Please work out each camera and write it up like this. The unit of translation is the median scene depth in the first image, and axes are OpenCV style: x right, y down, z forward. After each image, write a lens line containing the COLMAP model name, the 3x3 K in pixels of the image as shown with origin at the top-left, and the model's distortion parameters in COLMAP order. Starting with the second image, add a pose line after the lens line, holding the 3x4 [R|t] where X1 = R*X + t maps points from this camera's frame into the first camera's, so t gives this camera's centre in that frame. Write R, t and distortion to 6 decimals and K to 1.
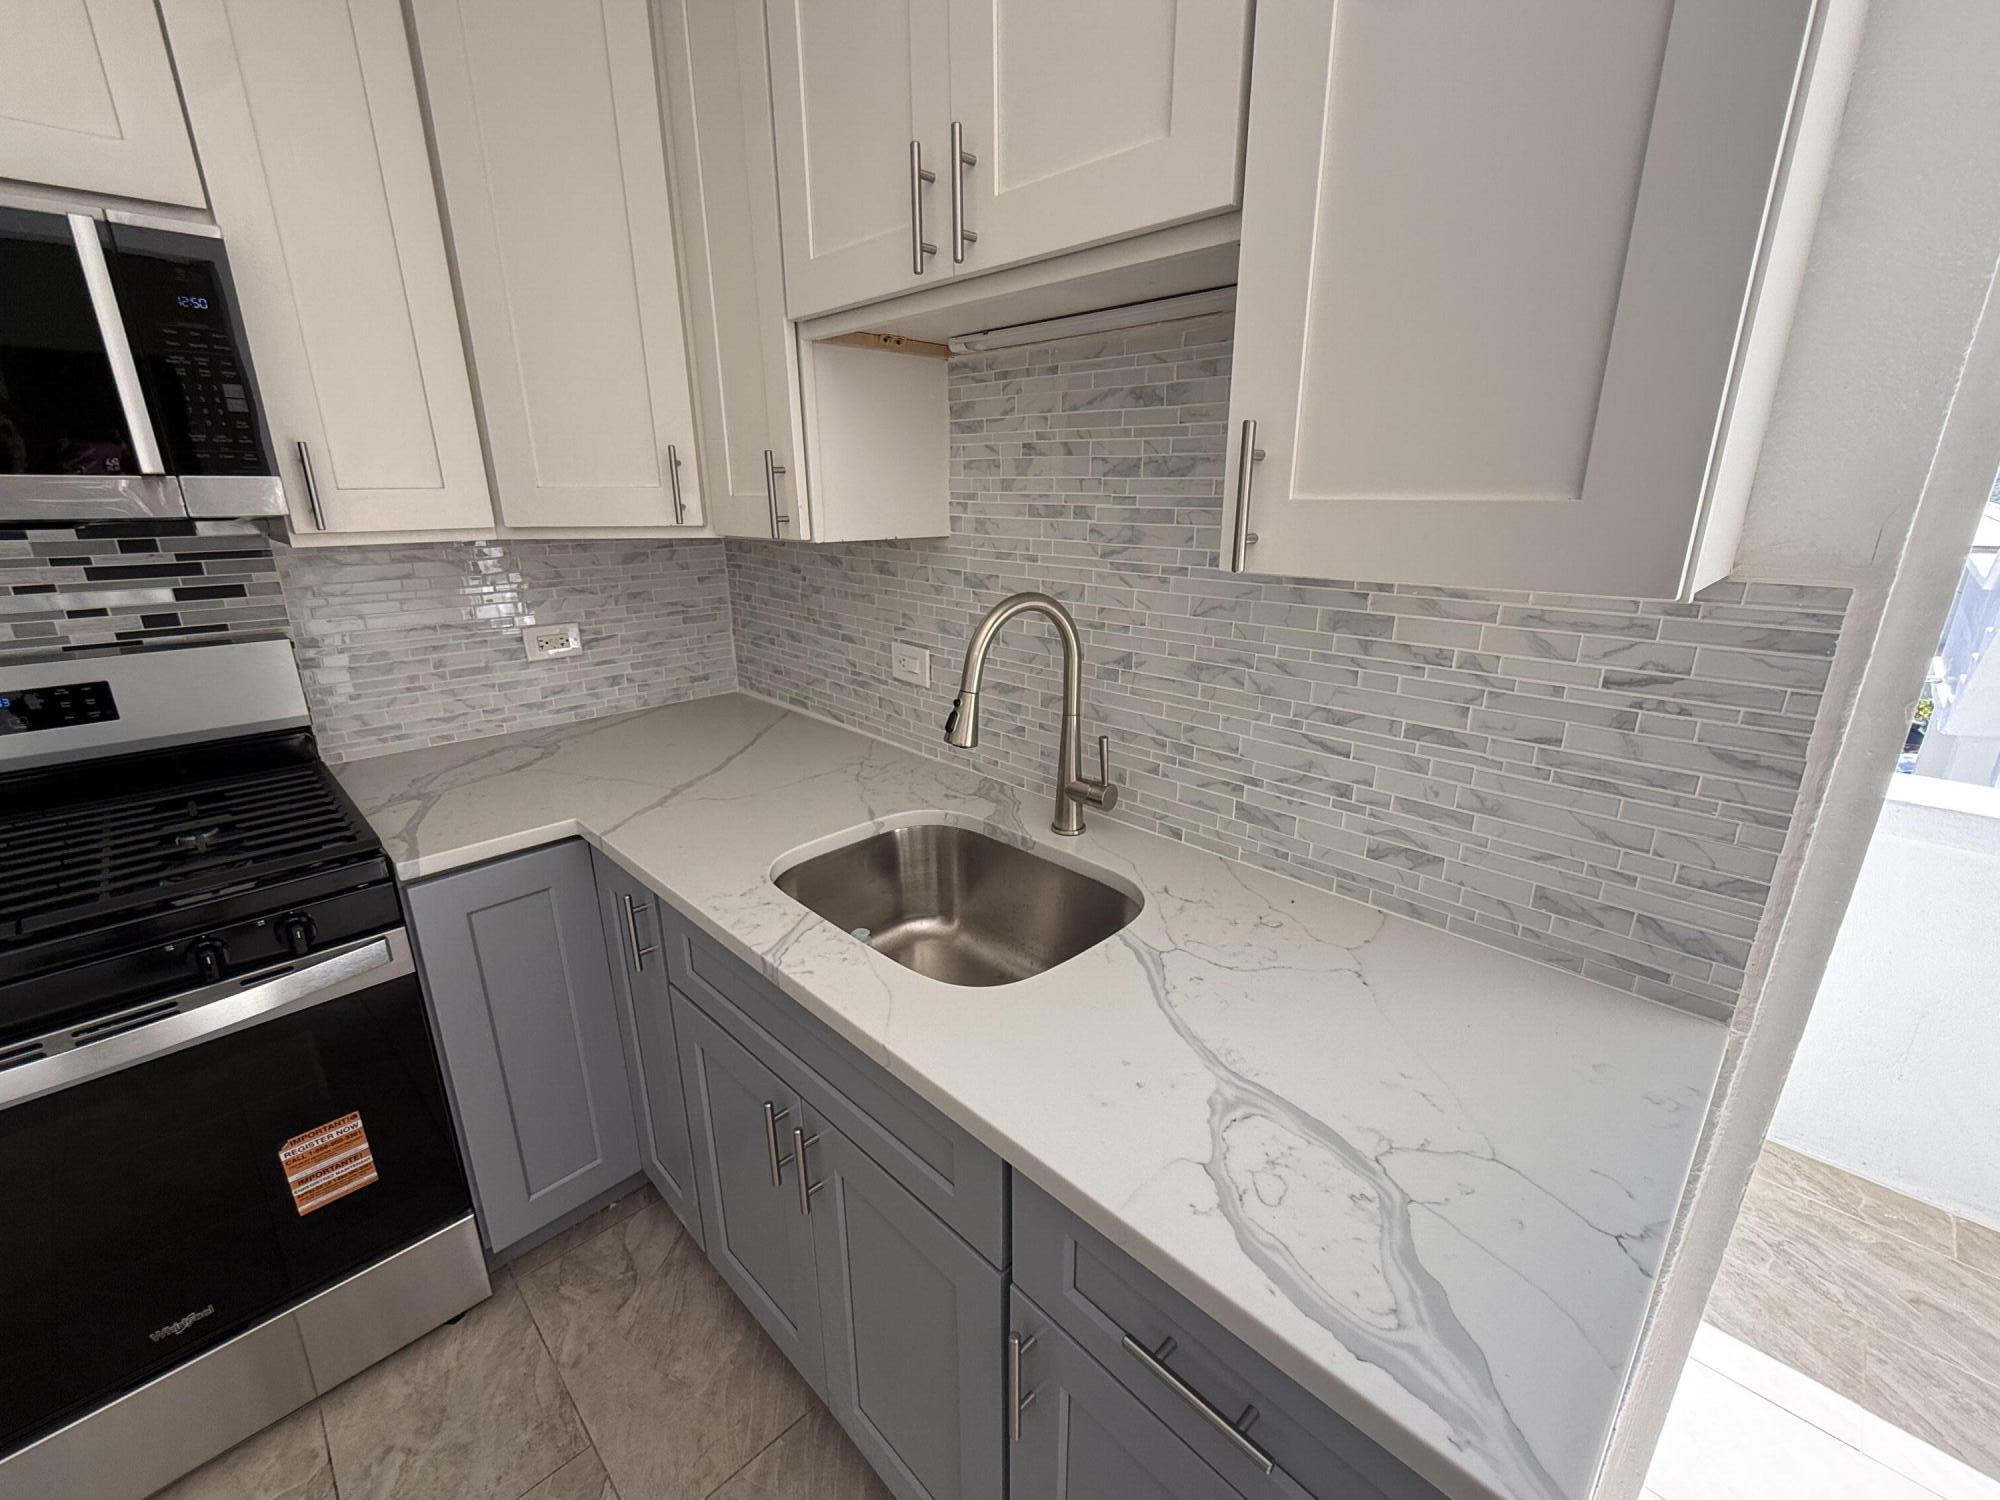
lens RADIAL K [[847.6, 0, 1003.1], [0, 847.6, 751.2], [0, 0, 1]] dist [-0.000557, 0.000001]
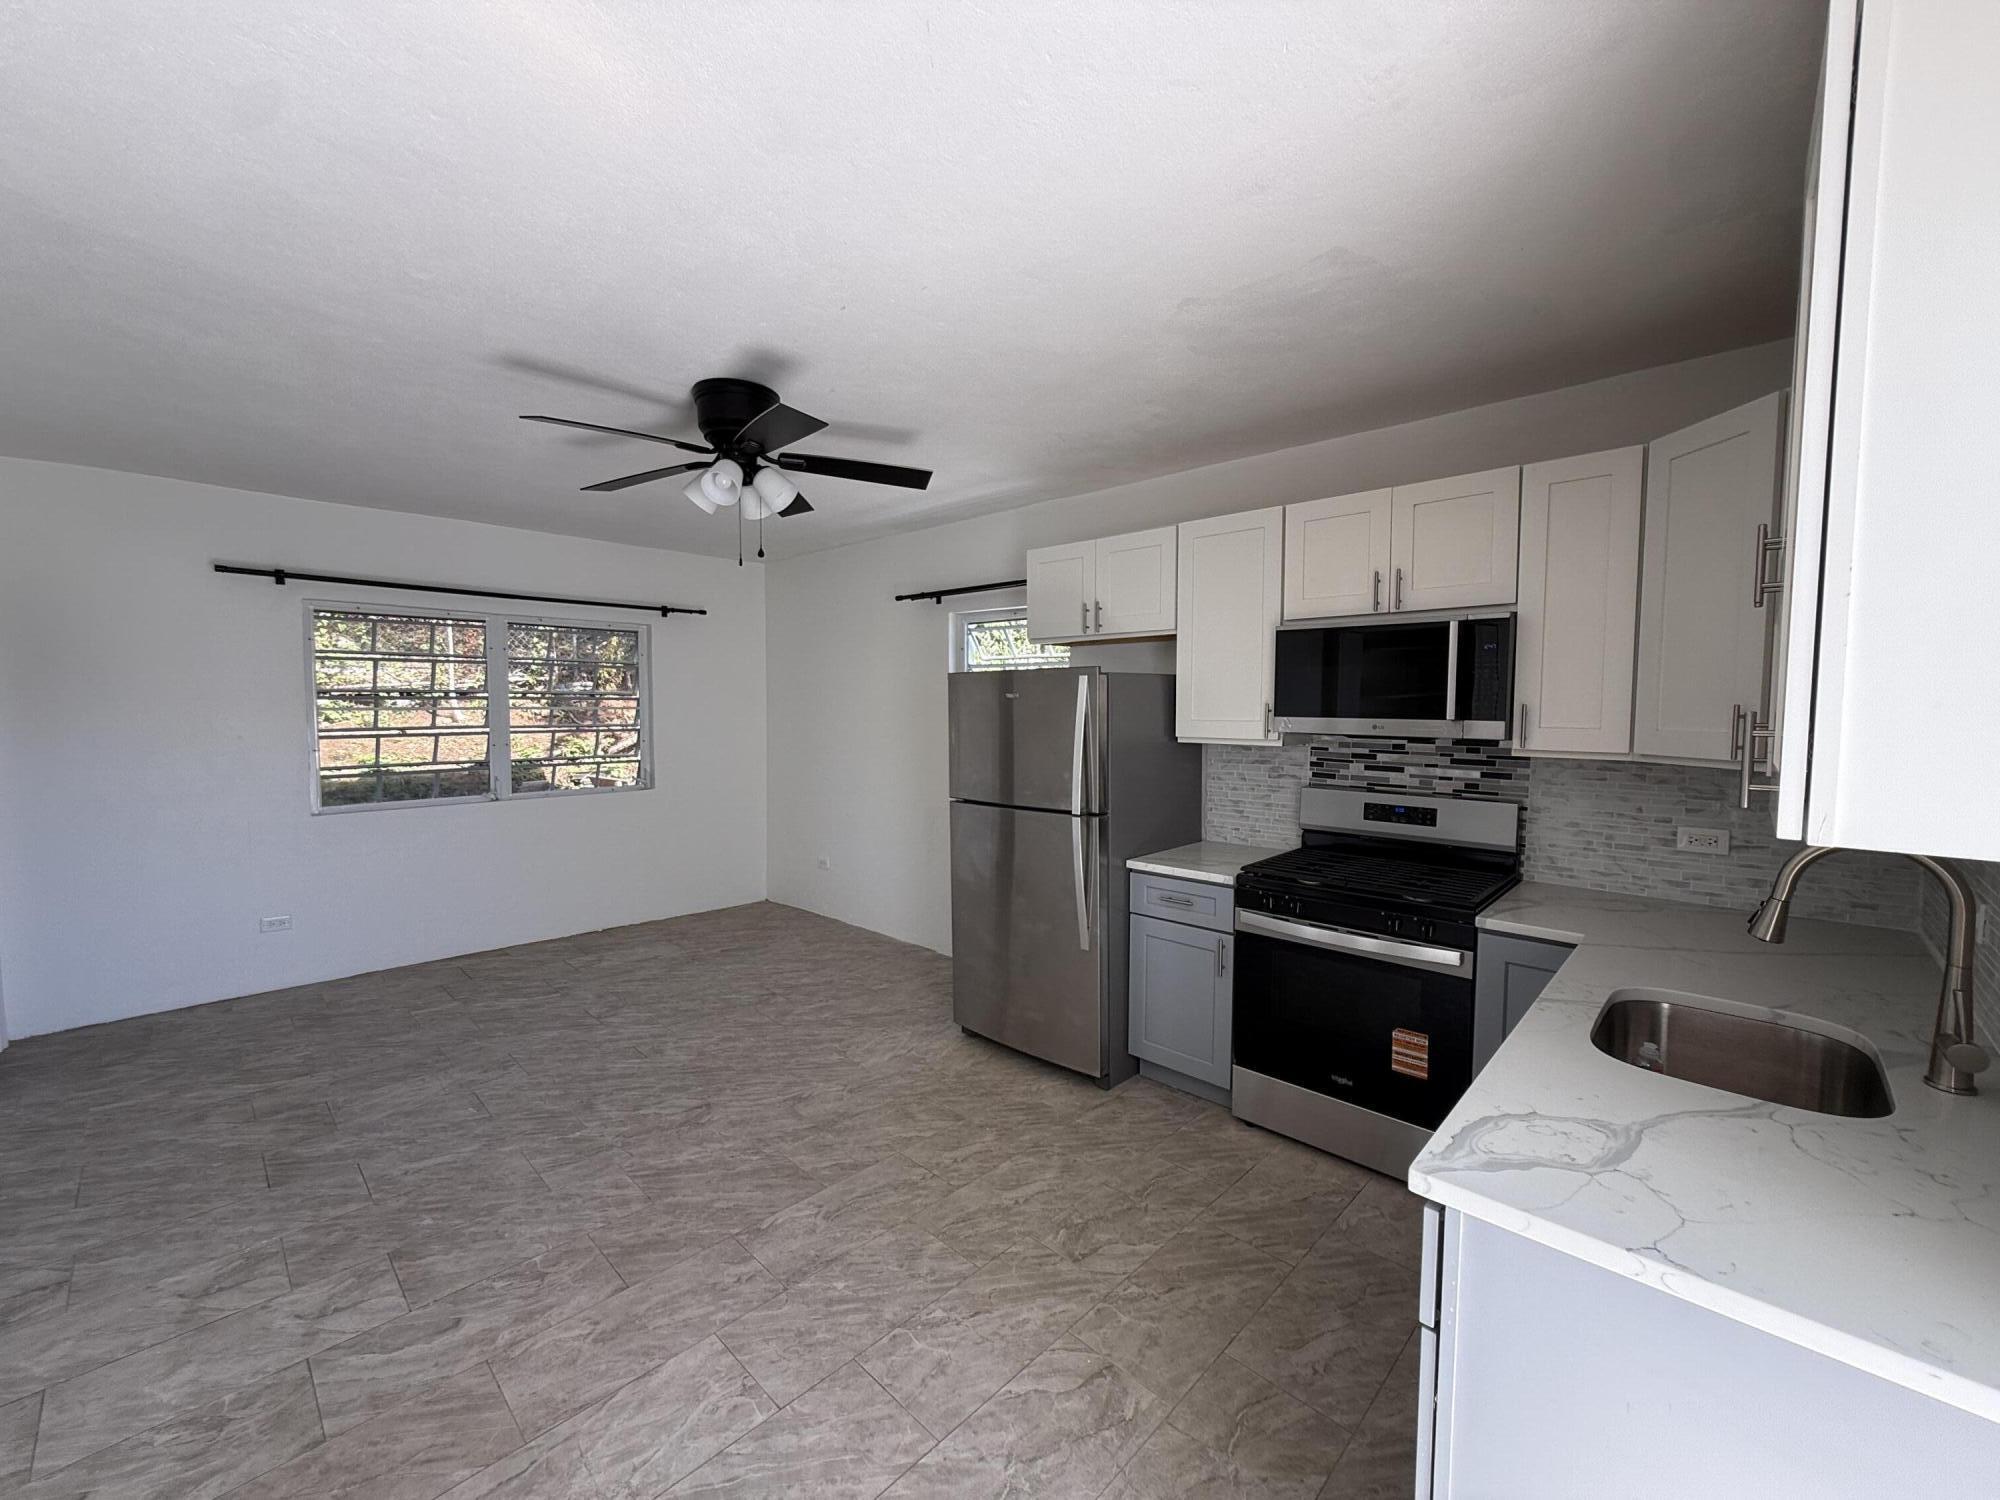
lens RADIAL K [[799.7, 0, 1005.9], [0, 799.7, 751.2], [0, 0, 1]] dist [0.002277, -0.000553]
pose [[0.031579, 0.062268, -0.997560, 0.965729], [-0.305727, 0.950823, 0.049673, 0.012336], [0.951595, 0.303412, 0.049063, -0.195416]]
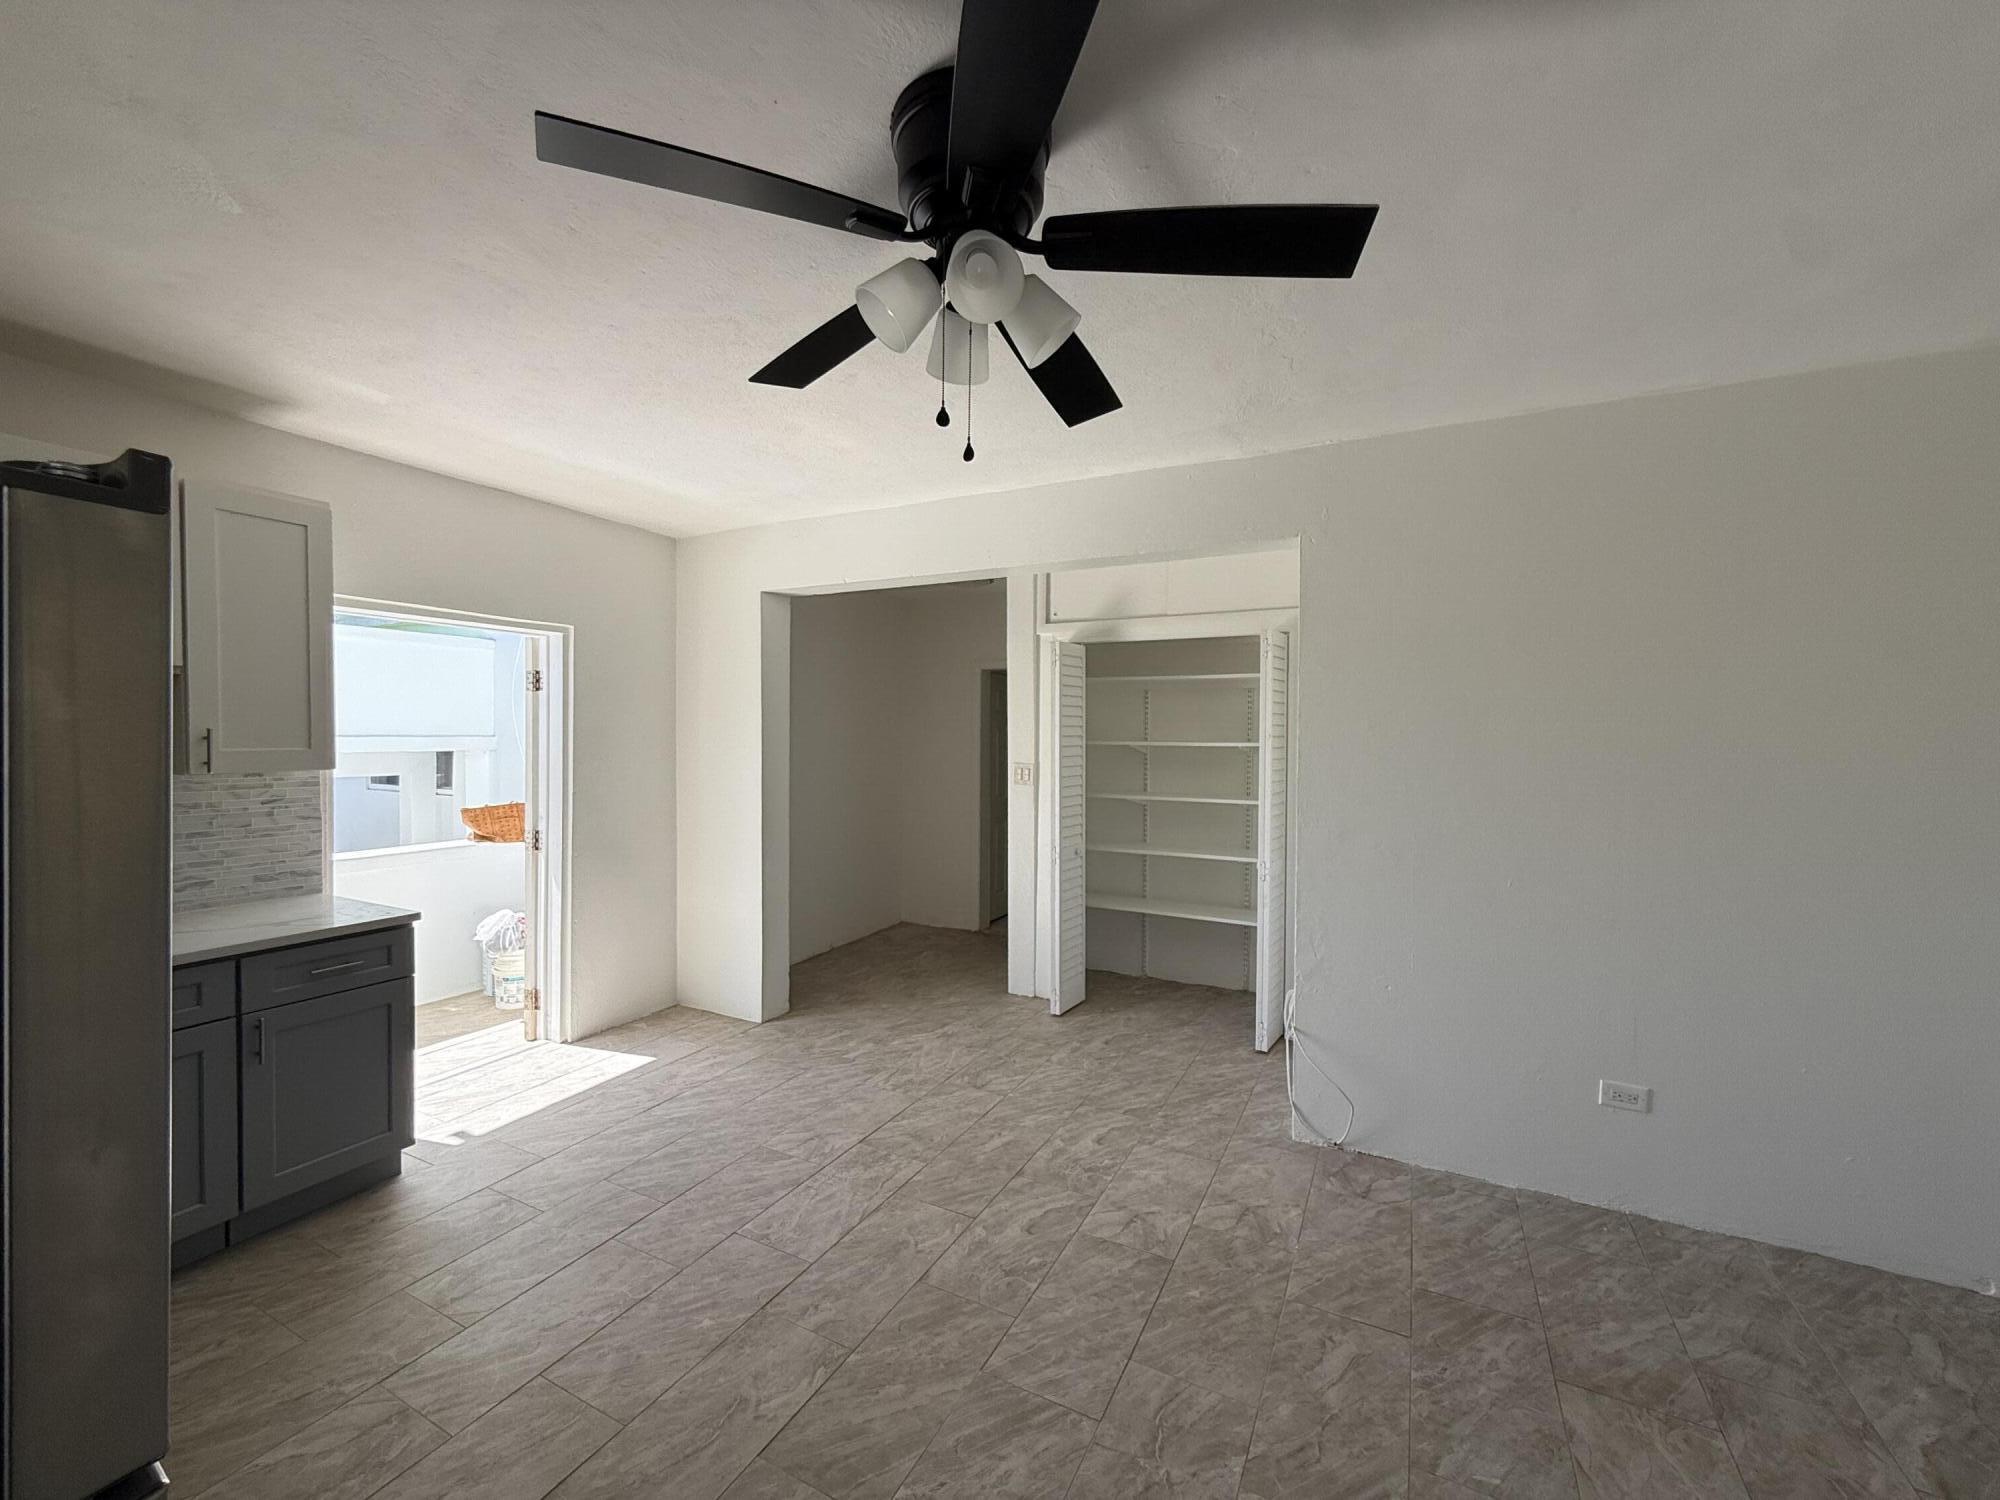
lens RADIAL K [[799.7, 0, 1009.4], [0, 799.7, 748.2], [0, 0, 1]] dist [0.002277, -0.000553]
pose [[-0.318365, -0.014369, 0.947859, -2.086134], [0.278888, 0.954216, 0.108138, 0.123985], [-0.906016, 0.298774, -0.299781, -0.497049]]
